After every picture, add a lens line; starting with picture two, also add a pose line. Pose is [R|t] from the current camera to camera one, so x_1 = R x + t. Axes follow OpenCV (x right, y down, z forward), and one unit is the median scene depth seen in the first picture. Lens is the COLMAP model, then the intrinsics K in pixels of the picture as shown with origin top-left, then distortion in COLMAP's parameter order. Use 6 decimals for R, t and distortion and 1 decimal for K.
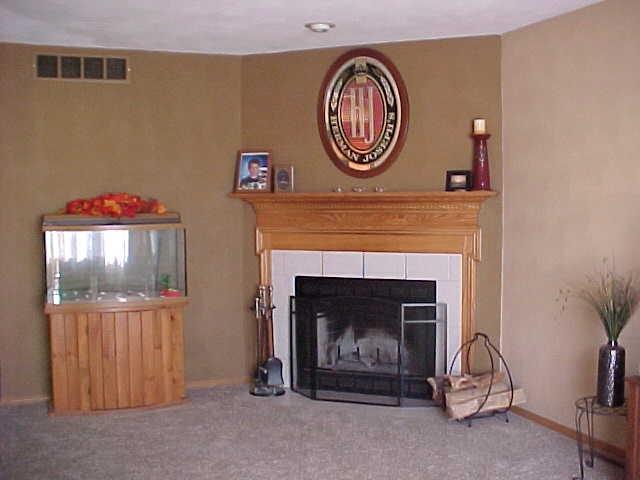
lens RADIAL K [[766.6, 0, 323.5], [0, 766.6, 243.1], [0, 0, 1]] dist [-0.249666, 0.445759]
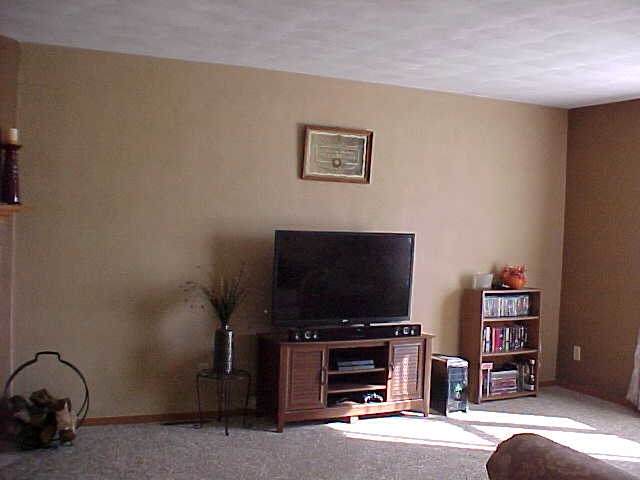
lens RADIAL K [[766.6, 0, 323.5], [0, 766.6, 243.1], [0, 0, 1]] dist [-0.249666, 0.445759]
pose [[-0.060951, -0.023386, 0.997867, -0.689047], [0.025496, 0.999363, 0.024979, -0.031942], [-0.997815, 0.026964, -0.060315, 0.628783]]
